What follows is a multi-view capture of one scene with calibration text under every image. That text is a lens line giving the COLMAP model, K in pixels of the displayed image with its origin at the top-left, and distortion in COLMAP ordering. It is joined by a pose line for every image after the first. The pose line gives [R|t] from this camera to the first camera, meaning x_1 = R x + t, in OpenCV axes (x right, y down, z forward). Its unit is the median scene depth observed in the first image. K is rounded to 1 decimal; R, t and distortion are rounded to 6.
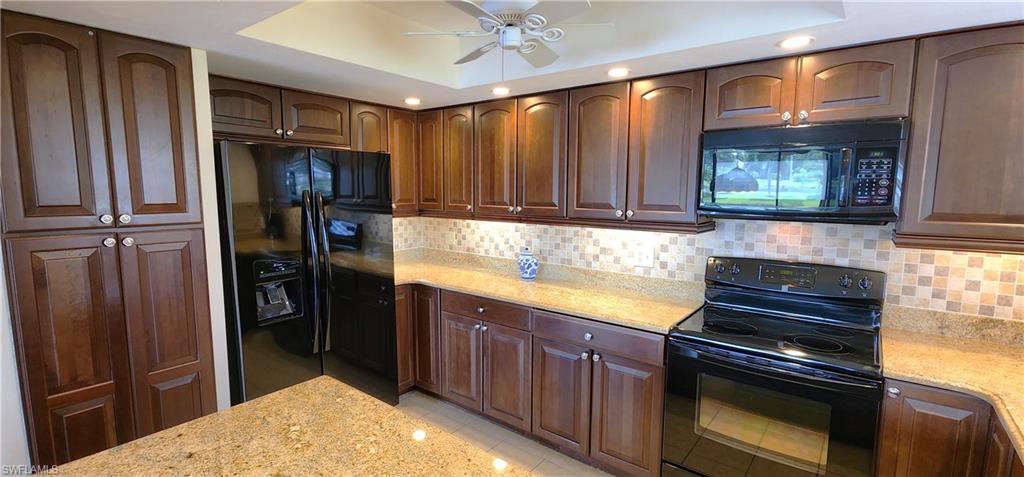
lens RADIAL K [[451.4, 0, 502.9], [0, 451.4, 240.4], [0, 0, 1]] dist [0.004877, -0.003433]
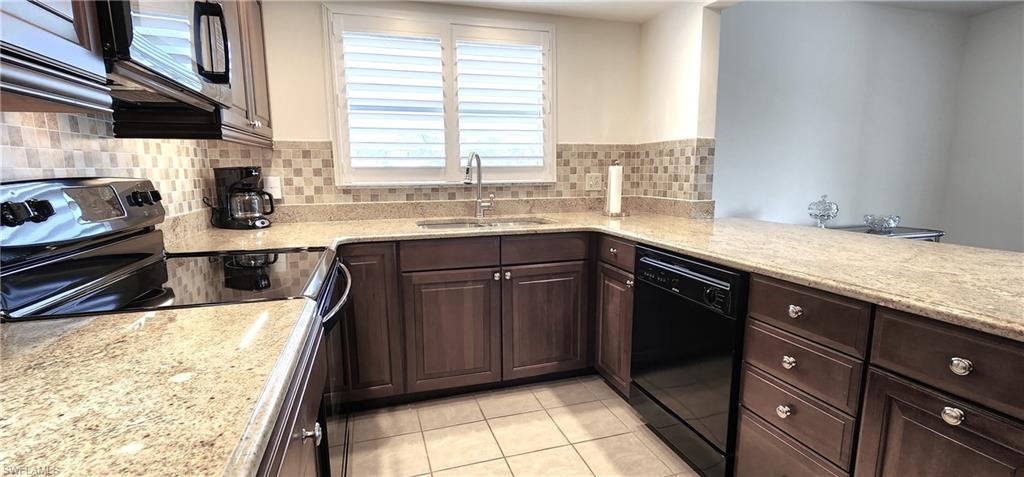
lens RADIAL K [[451.4, 0, 508.1], [0, 451.4, 244.5], [0, 0, 1]] dist [0.004877, -0.003433]
pose [[-0.833375, -0.087092, 0.545803, -0.067167], [0.068372, 0.963678, 0.258166, 0.018566], [-0.548463, 0.252466, -0.797151, 1.134825]]
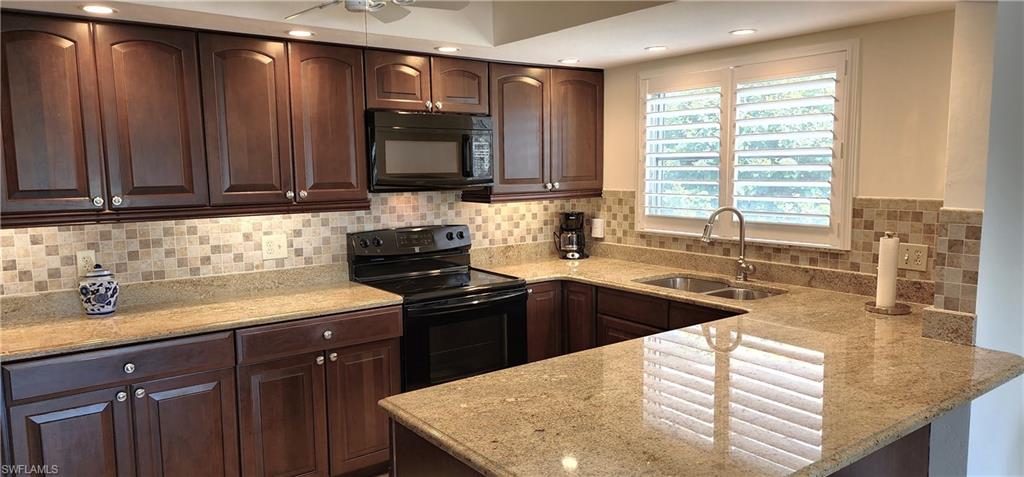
lens RADIAL K [[697.2, 0, 514.5], [0, 697.2, 240.3], [0, 0, 1]] dist [0.054995, -0.024102]
pose [[0.244330, -0.112274, 0.963170, -1.005744], [0.123552, 0.988783, 0.083918, -0.036724], [-0.961789, 0.098498, 0.255462, 0.288139]]
